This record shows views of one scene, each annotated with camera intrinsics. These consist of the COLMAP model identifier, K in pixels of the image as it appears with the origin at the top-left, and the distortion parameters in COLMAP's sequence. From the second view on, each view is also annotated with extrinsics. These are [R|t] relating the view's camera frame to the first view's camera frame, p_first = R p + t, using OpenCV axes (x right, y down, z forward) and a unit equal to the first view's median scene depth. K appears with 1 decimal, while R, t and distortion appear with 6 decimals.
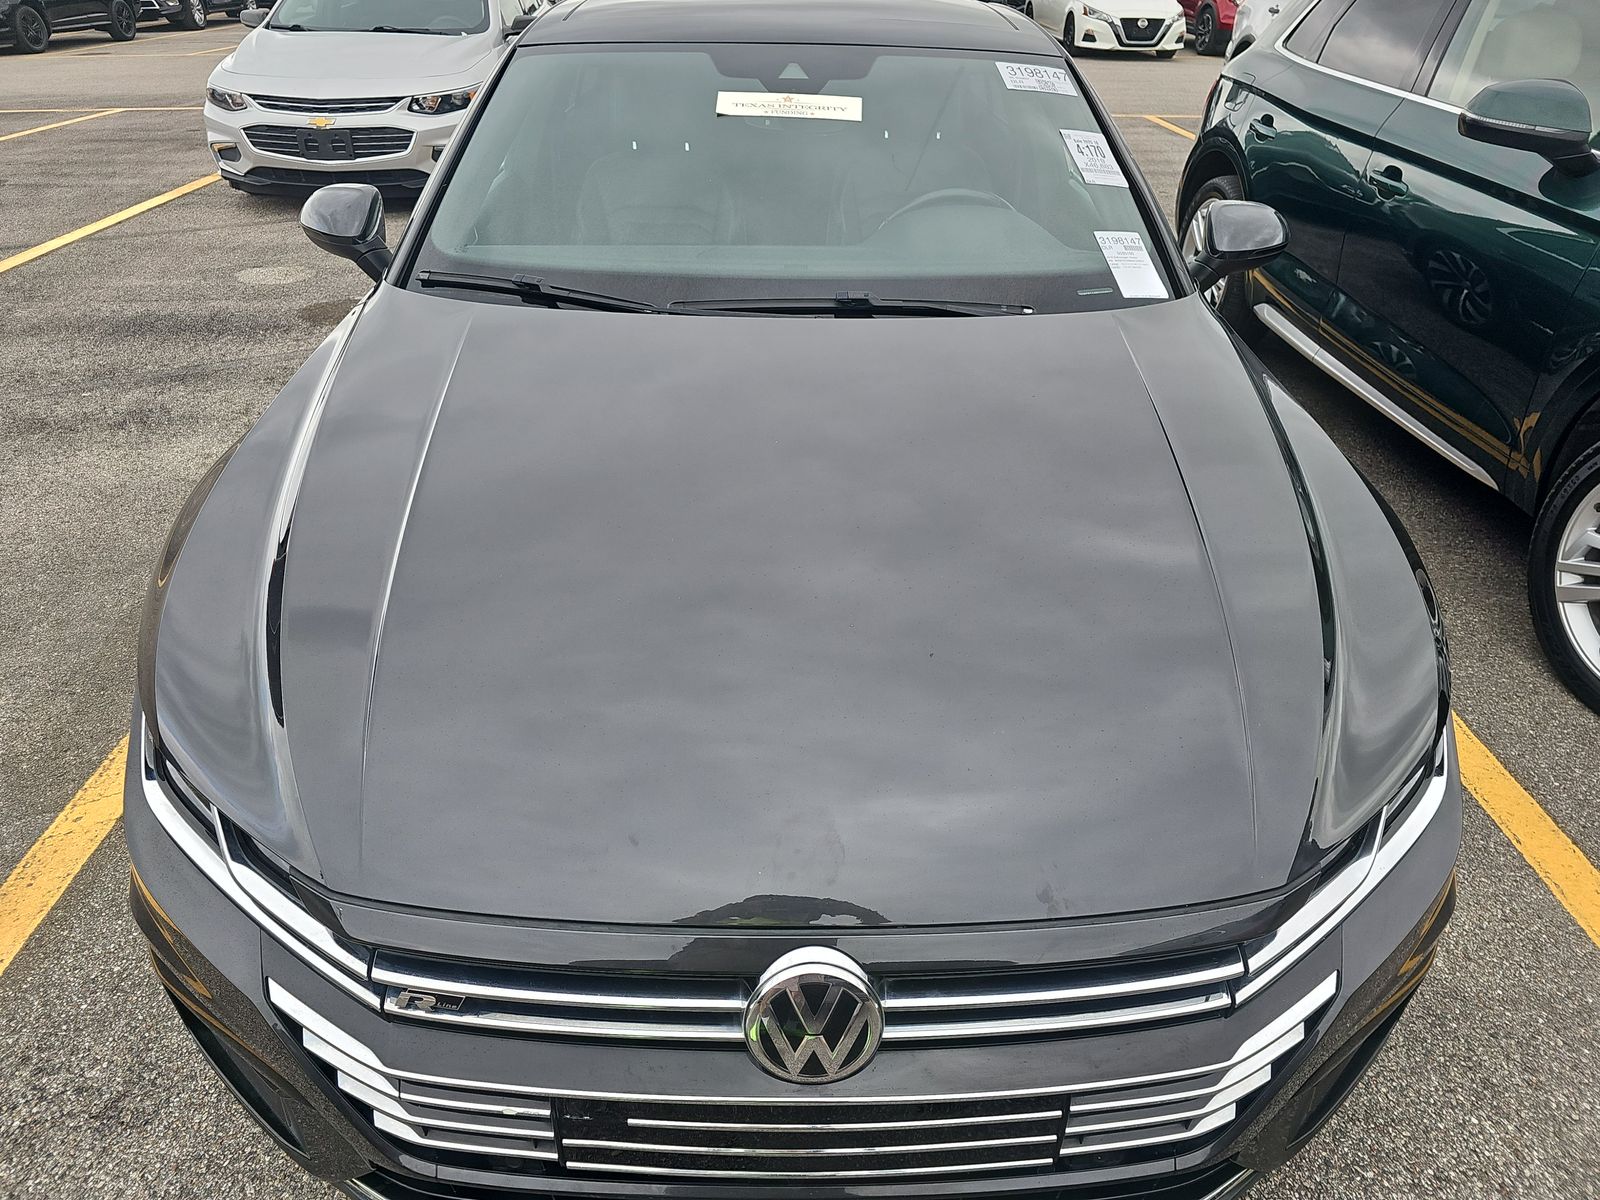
lens RADIAL K [[1075.6, 0, 810.3], [0, 1075.6, 568.6], [0, 0, 1]] dist [0.029108, -0.040944]
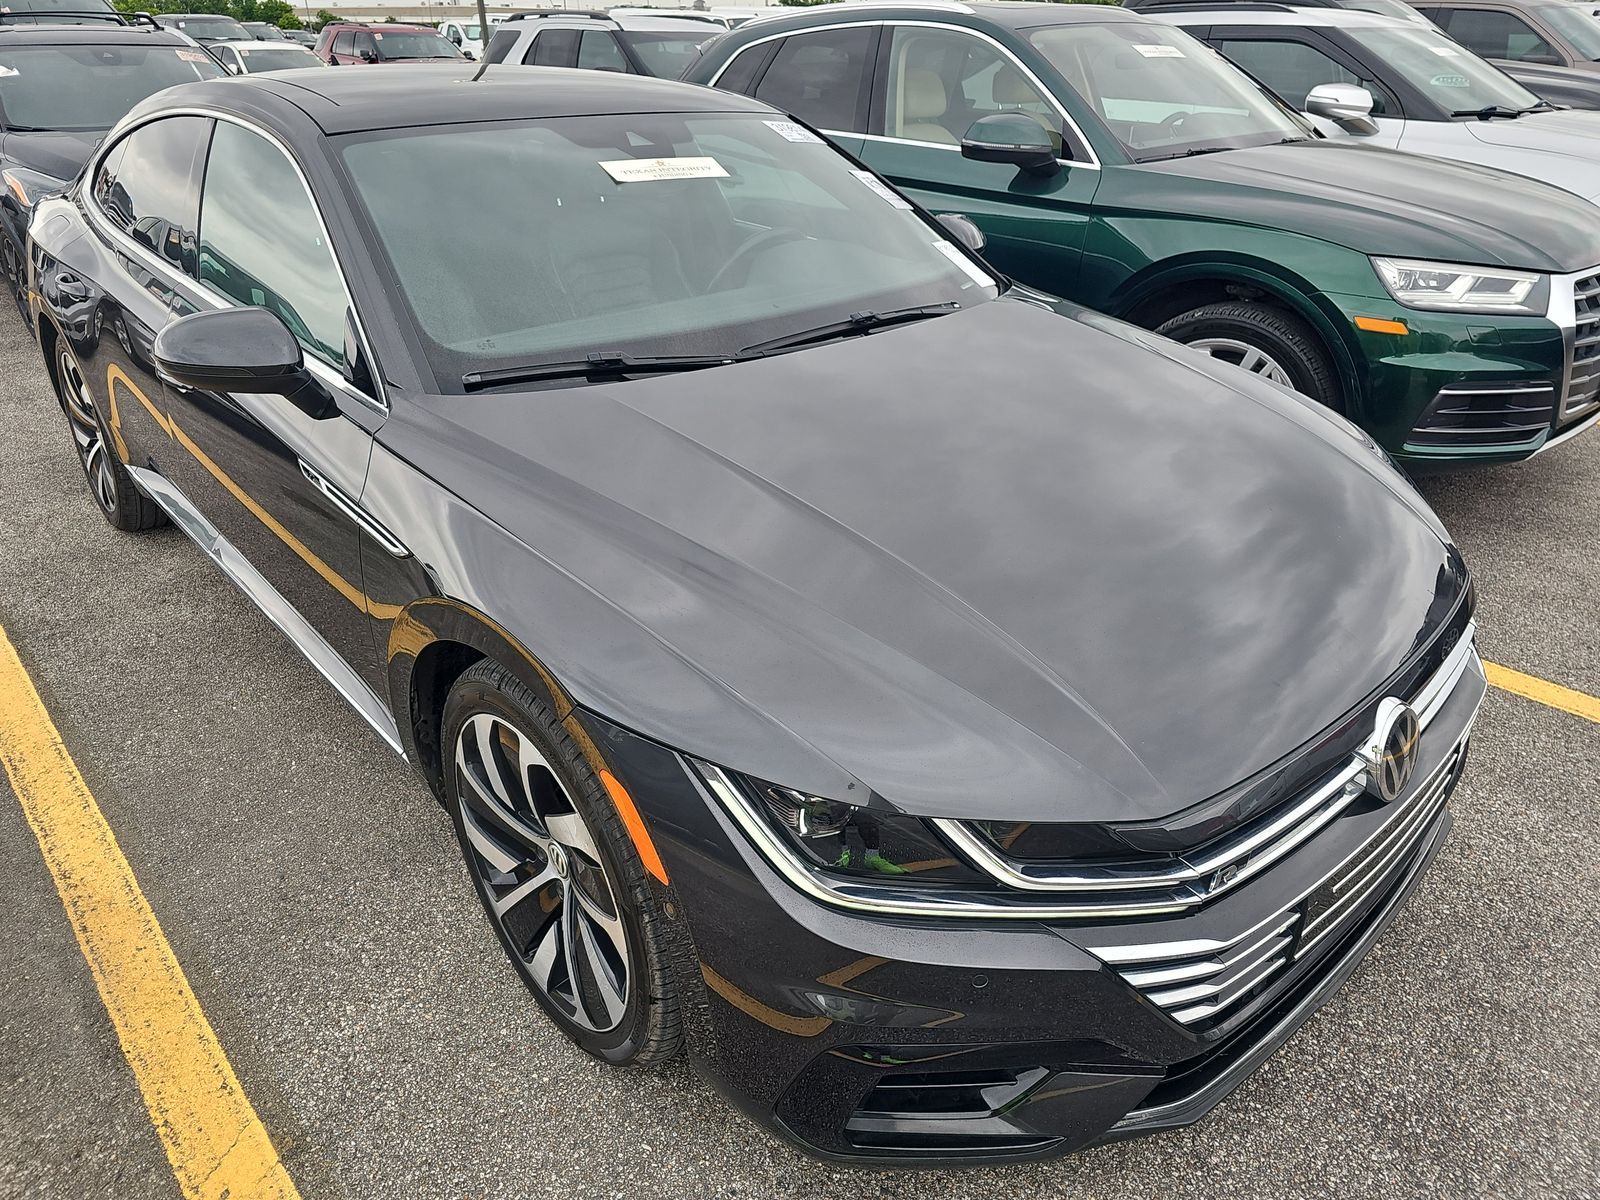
lens RADIAL K [[1075.6, 0, 810.3], [0, 1075.6, 568.6], [0, 0, 1]] dist [0.029108, -0.040944]
pose [[0.757702, -0.303059, 0.577965, -0.714931], [0.337834, 0.939880, 0.049937, -0.071401], [-0.558352, 0.157419, 0.814532, 0.130765]]
